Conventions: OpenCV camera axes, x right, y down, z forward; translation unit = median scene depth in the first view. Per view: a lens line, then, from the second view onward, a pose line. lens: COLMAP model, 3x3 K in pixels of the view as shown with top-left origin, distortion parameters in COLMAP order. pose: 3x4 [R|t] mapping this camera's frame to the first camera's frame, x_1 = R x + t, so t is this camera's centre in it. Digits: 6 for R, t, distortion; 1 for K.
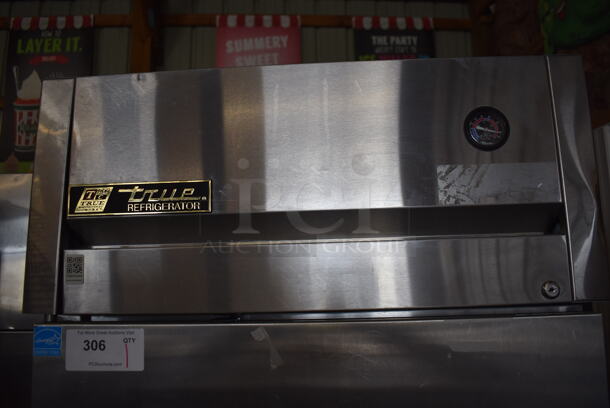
lens RADIAL K [[498.9, 0, 305.0], [0, 498.9, 204.0], [0, 0, 1]] dist [-0.101774, 0.029282]
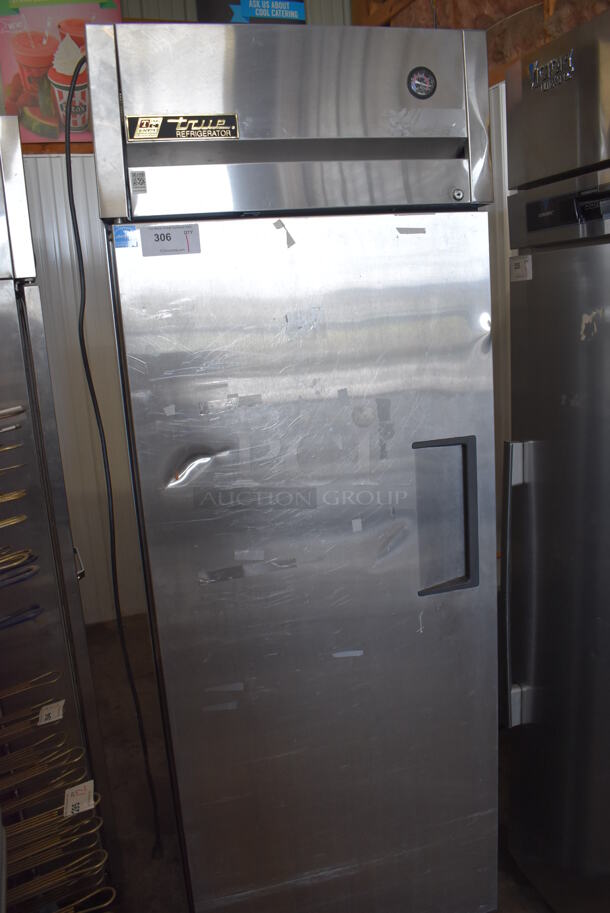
lens RADIAL K [[746.7, 0, 305.0], [0, 746.7, 456.5], [0, 0, 1]] dist [-0.101774, 0.029282]
pose [[0.951261, -0.102784, 0.290755, -0.693831], [0.001088, 0.943935, 0.330128, 0.178999], [-0.308386, -0.313722, 0.898041, -1.163946]]
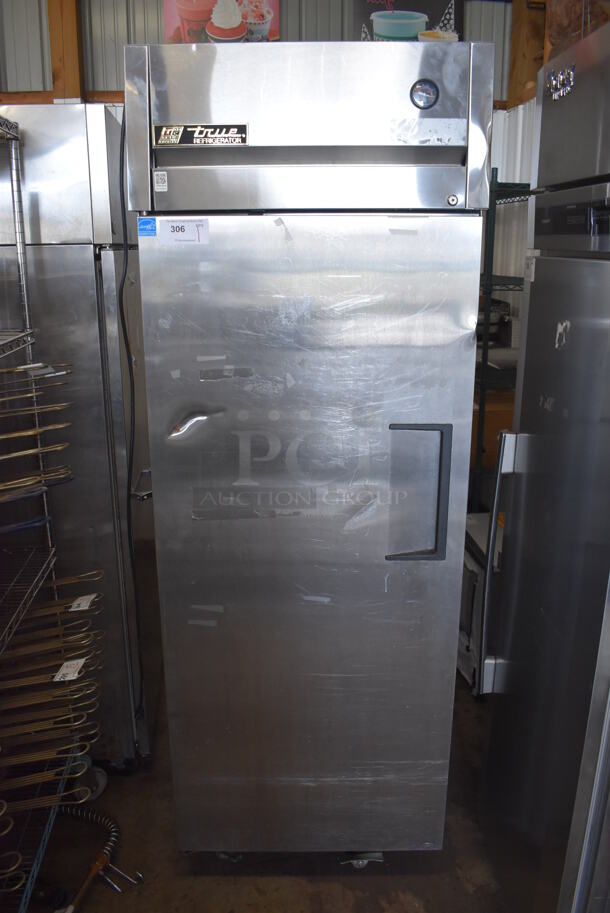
lens RADIAL K [[746.7, 0, 305.0], [0, 746.7, 456.5], [0, 0, 1]] dist [-0.101774, 0.029282]
pose [[0.998575, 0.006000, 0.053020, -0.124952], [-0.027448, 0.909866, 0.413993, -0.052190], [-0.045757, -0.414859, 0.908735, -1.547121]]
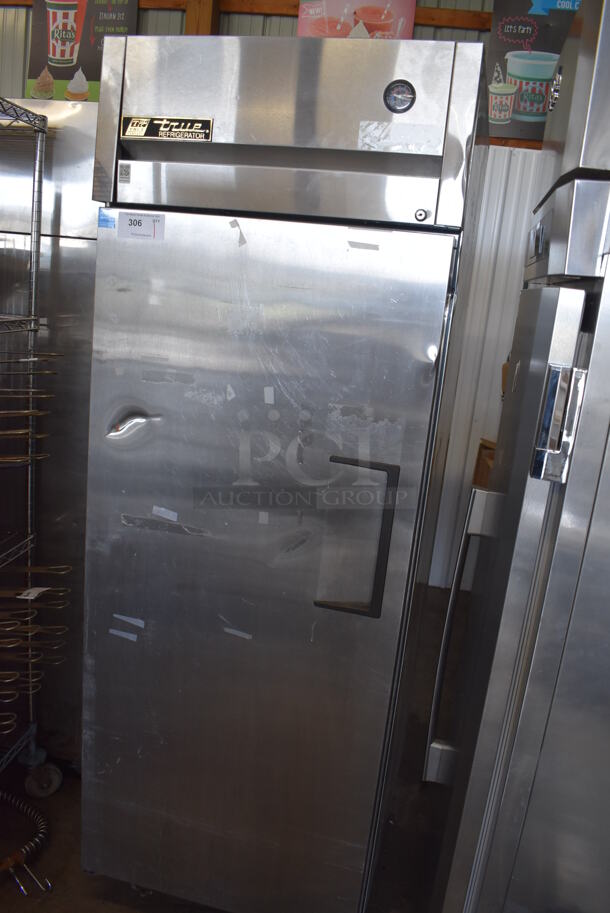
lens RADIAL K [[746.7, 0, 305.0], [0, 746.7, 456.5], [0, 0, 1]] dist [-0.101774, 0.029282]
pose [[0.975060, 0.158152, -0.155713, 0.589189], [-0.090160, 0.923344, 0.373238, 0.044946], [0.202805, -0.349890, 0.914575, -1.320885]]
